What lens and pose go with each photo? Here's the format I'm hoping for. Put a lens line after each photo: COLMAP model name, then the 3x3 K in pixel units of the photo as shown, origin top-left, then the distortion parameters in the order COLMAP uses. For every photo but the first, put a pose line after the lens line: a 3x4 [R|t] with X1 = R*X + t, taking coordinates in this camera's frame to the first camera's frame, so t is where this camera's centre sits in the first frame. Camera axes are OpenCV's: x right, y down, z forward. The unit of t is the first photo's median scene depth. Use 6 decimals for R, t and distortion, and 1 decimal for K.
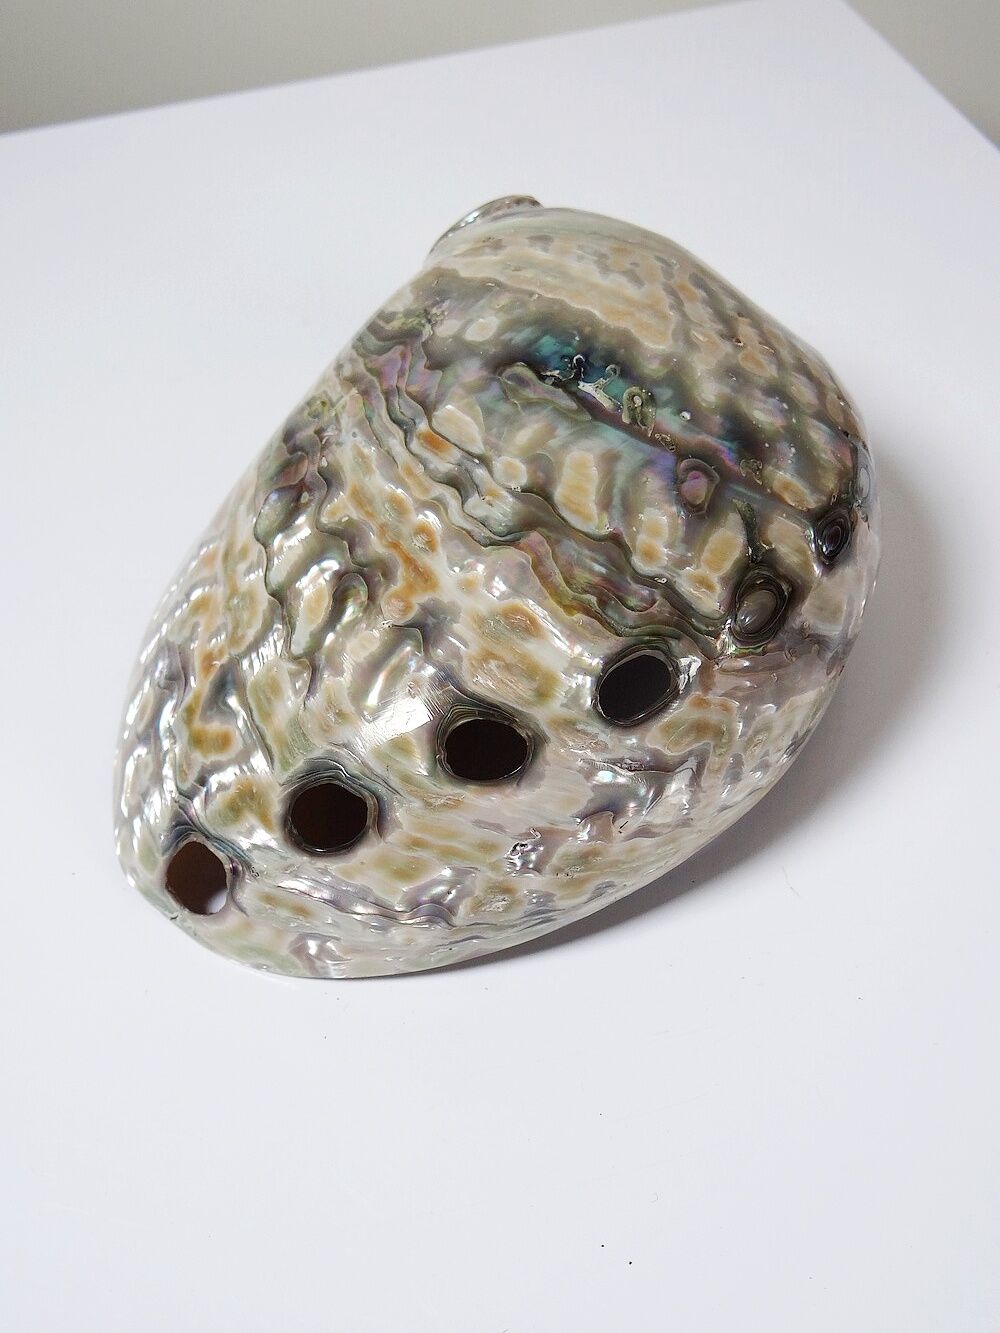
lens RADIAL K [[1312.2, 0, 500.8], [0, 1312.2, 677.4], [0, 0, 1]] dist [0.020358, -0.068532]
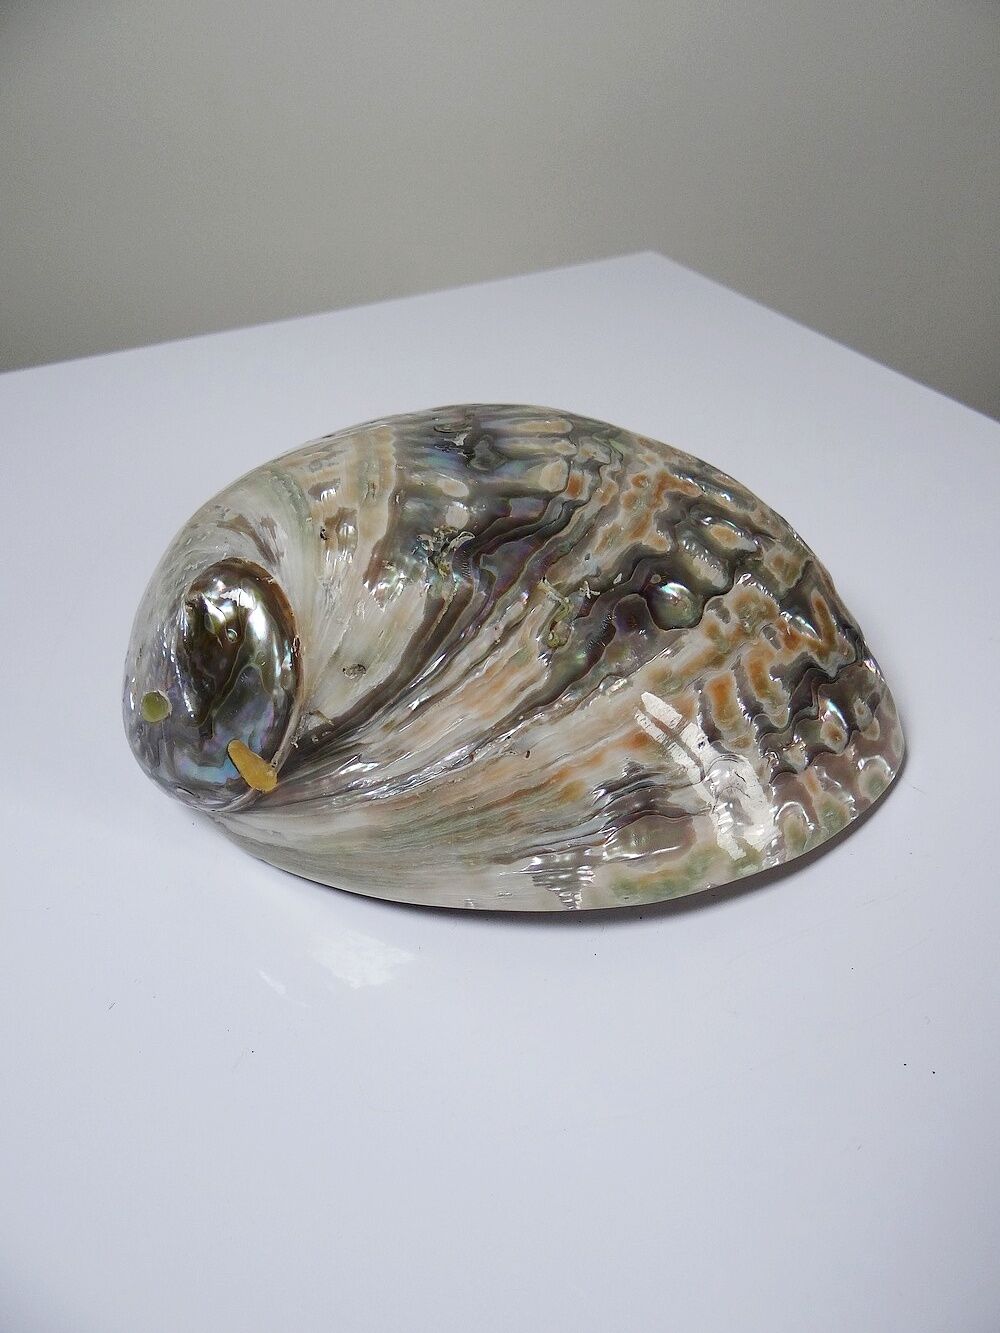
lens RADIAL K [[1053.8, 0, 521.0], [0, 1053.8, 667.7], [0, 0, 1]] dist [0.000612, -0.000180]
pose [[-0.630183, -0.441178, 0.638930, -0.716797], [0.626625, 0.196933, 0.754028, -0.913093], [-0.458487, 0.875545, 0.152350, 1.029133]]
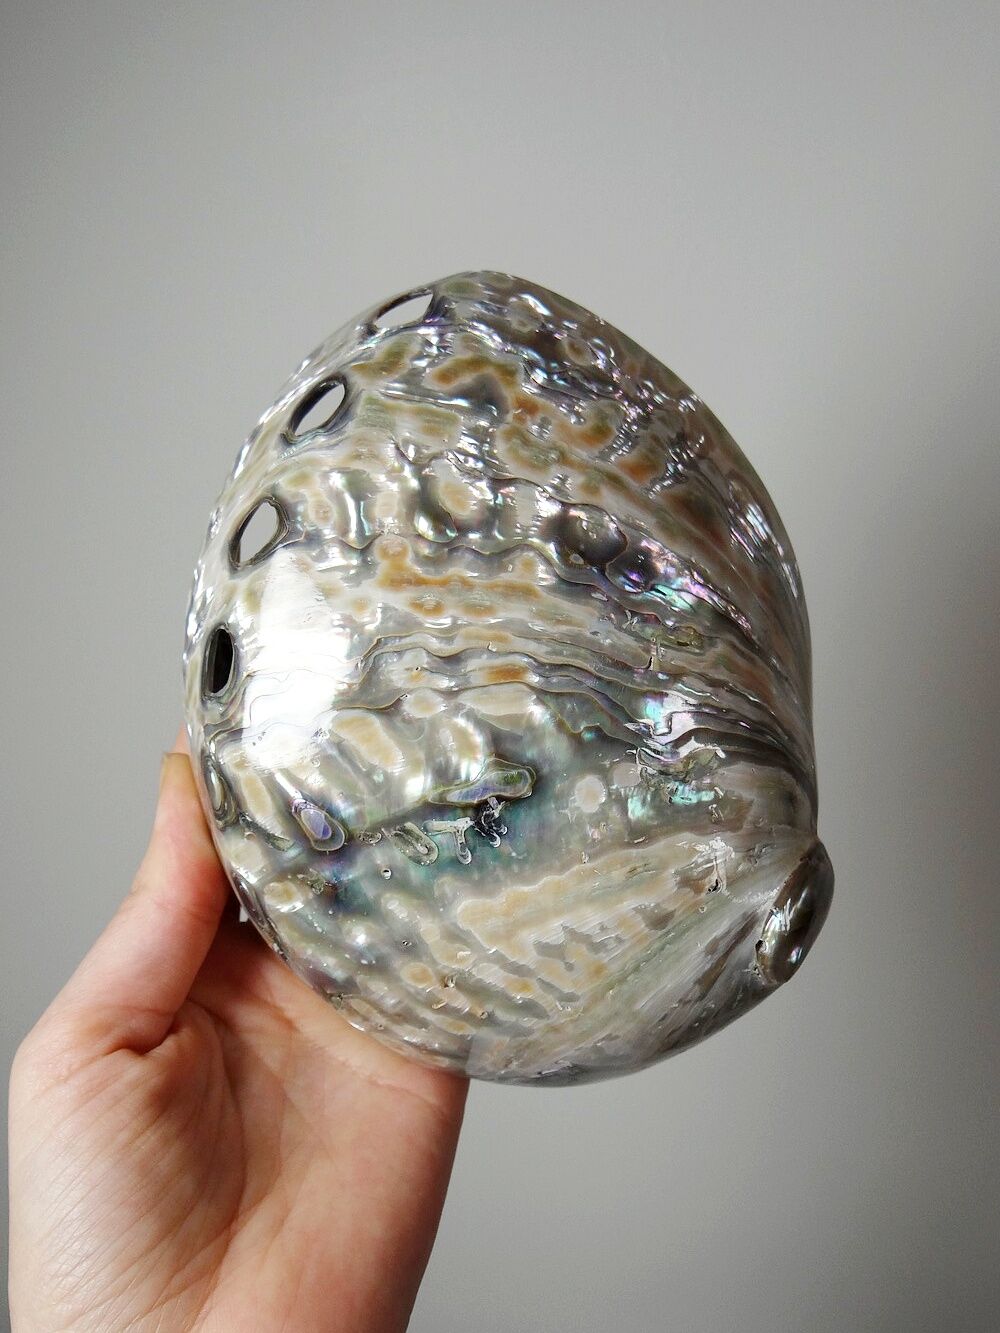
lens RADIAL K [[1312.2, 0, 500.8], [0, 1312.2, 677.4], [0, 0, 1]] dist [0.020358, -0.068532]
pose [[-0.583147, 0.790659, 0.186540, -0.245747], [-0.613719, -0.579226, 0.536513, -0.751446], [0.532248, 0.198382, 0.823017, 0.129467]]
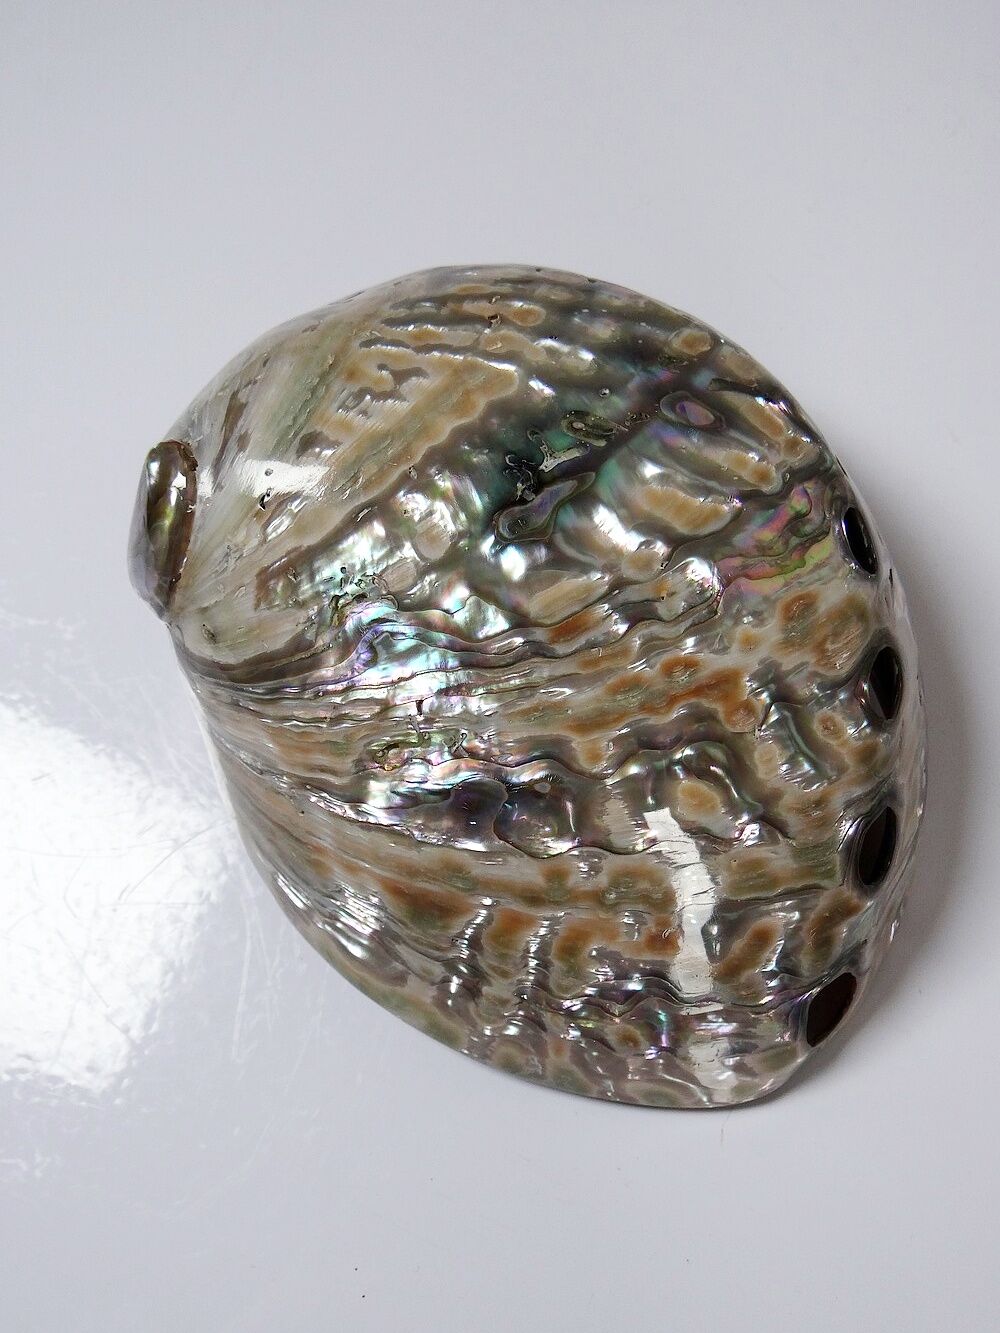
lens RADIAL K [[1312.2, 0, 500.8], [0, 1312.2, 677.4], [0, 0, 1]] dist [0.020358, -0.068532]
pose [[0.236868, -0.903555, 0.357046, -0.433312], [0.776315, 0.396991, 0.489625, -0.668534], [-0.584147, 0.161204, 0.795478, 0.290921]]
